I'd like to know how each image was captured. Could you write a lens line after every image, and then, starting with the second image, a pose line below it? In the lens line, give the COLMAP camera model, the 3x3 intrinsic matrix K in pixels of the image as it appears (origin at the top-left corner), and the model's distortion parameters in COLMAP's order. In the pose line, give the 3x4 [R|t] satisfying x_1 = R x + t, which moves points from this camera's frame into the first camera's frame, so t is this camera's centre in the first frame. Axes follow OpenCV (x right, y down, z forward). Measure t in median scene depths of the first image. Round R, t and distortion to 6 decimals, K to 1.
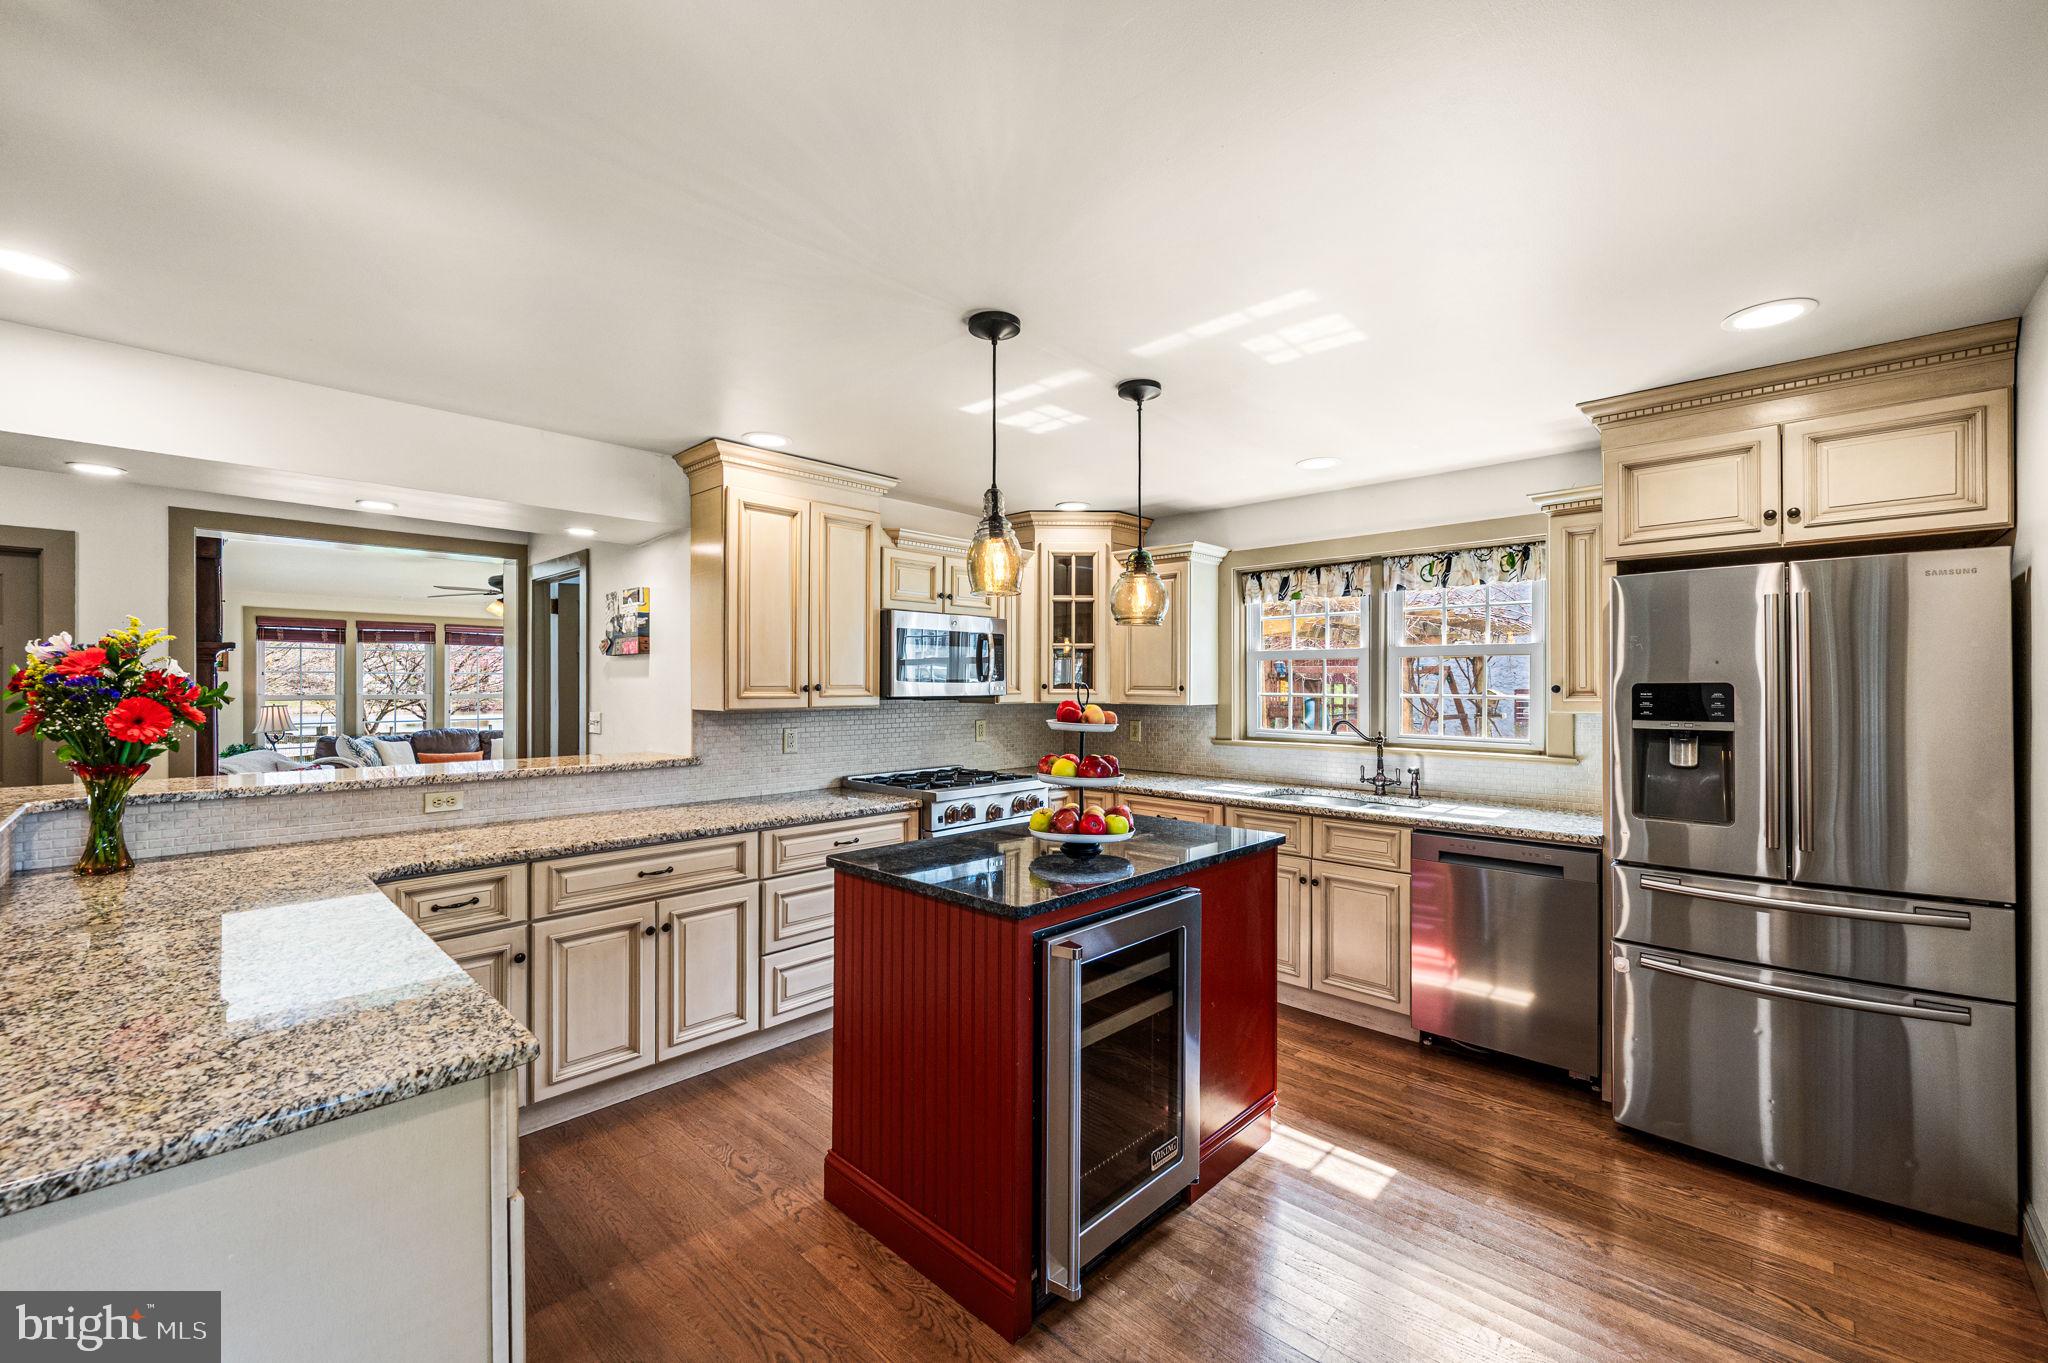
lens RADIAL K [[821.4, 0, 1038.8], [0, 821.4, 687.1], [0, 0, 1]] dist [0.000225, 0.000257]
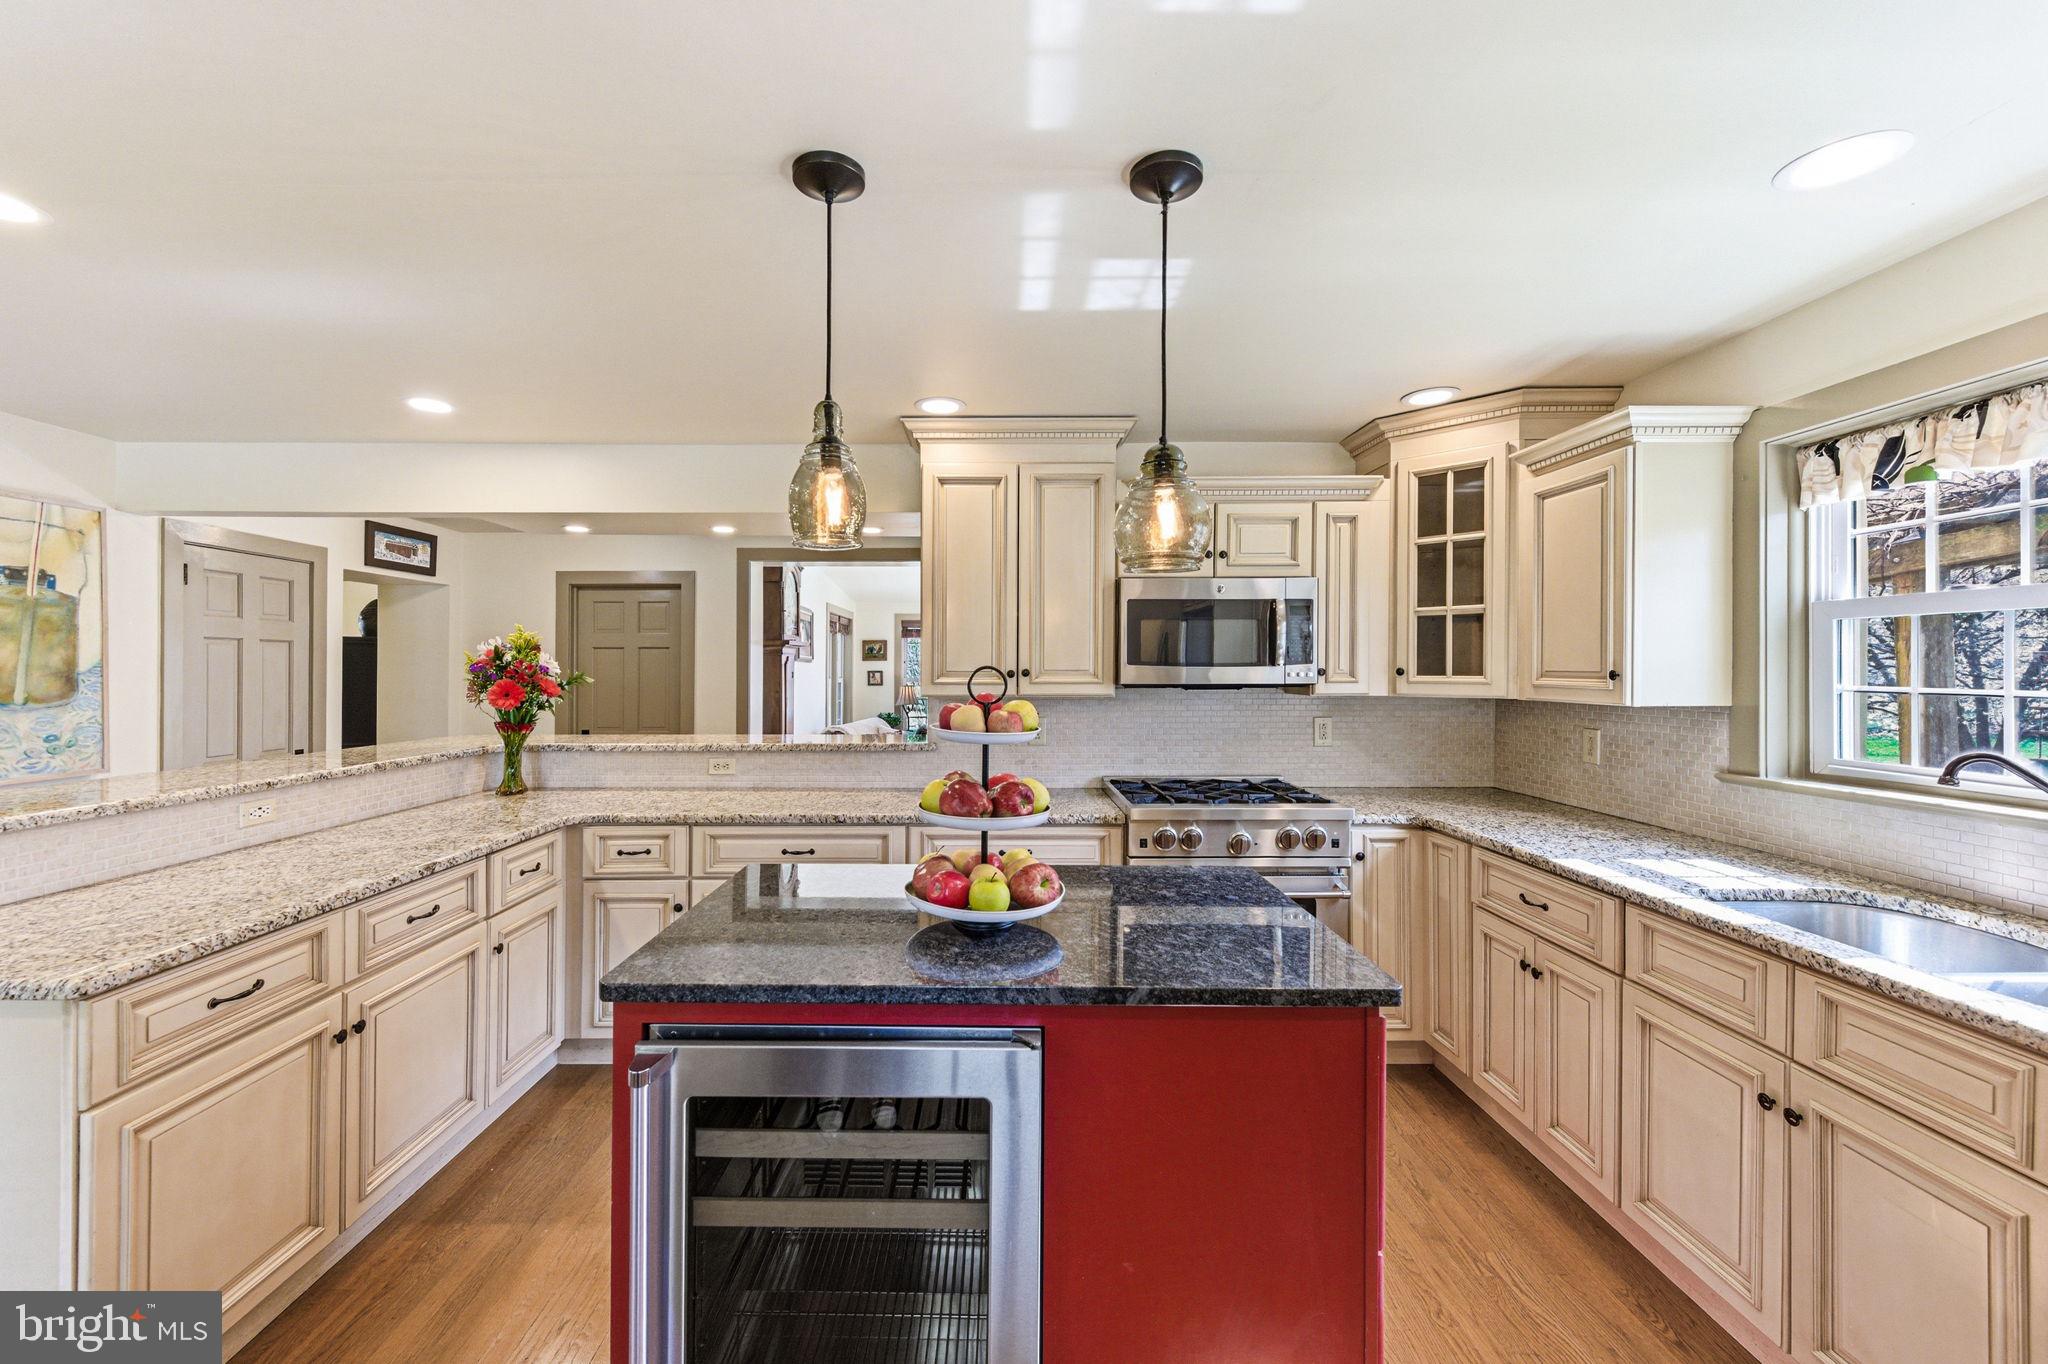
lens RADIAL K [[821.4, 0, 1020.3], [0, 821.4, 670.1], [0, 0, 1]] dist [0.000225, 0.000257]
pose [[0.681601, -0.000724, -0.731723, 0.348720], [-0.000539, 0.999999, -0.001491, -0.001126], [0.731724, 0.001411, 0.681600, 0.366141]]
